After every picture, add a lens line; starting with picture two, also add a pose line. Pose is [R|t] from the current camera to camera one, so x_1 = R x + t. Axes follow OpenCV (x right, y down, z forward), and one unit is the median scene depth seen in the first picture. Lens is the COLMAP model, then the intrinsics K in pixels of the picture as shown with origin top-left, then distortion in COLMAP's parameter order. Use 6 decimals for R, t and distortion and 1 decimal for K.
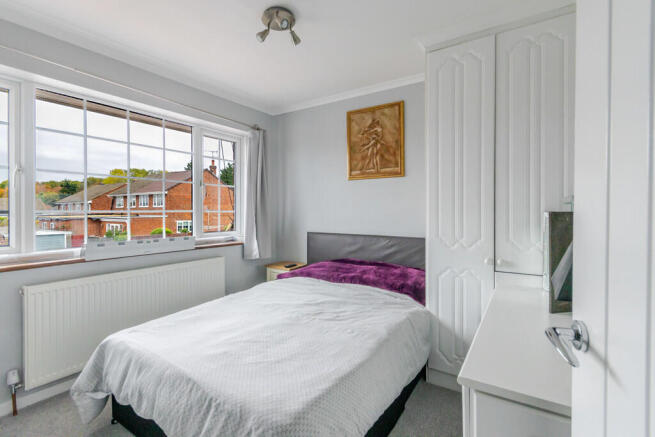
lens RADIAL K [[304.1, 0, 327.5], [0, 304.1, 218.5], [0, 0, 1]] dist [0.000894, 0.000045]
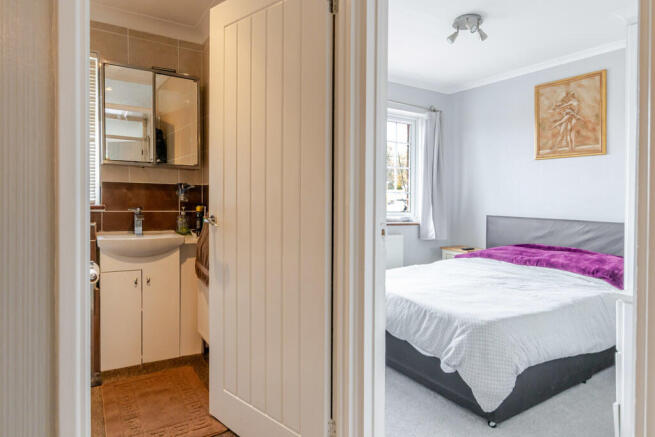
lens RADIAL K [[402.1, 0, 327.2], [0, 402.1, 194.6], [0, 0, 1]] dist [-0.000460, -0.000827]
pose [[0.913653, 0.013248, -0.406279, -0.013130], [-0.030141, 0.998925, -0.035207, 0.043255], [0.405376, 0.044413, 0.913070, -0.385075]]
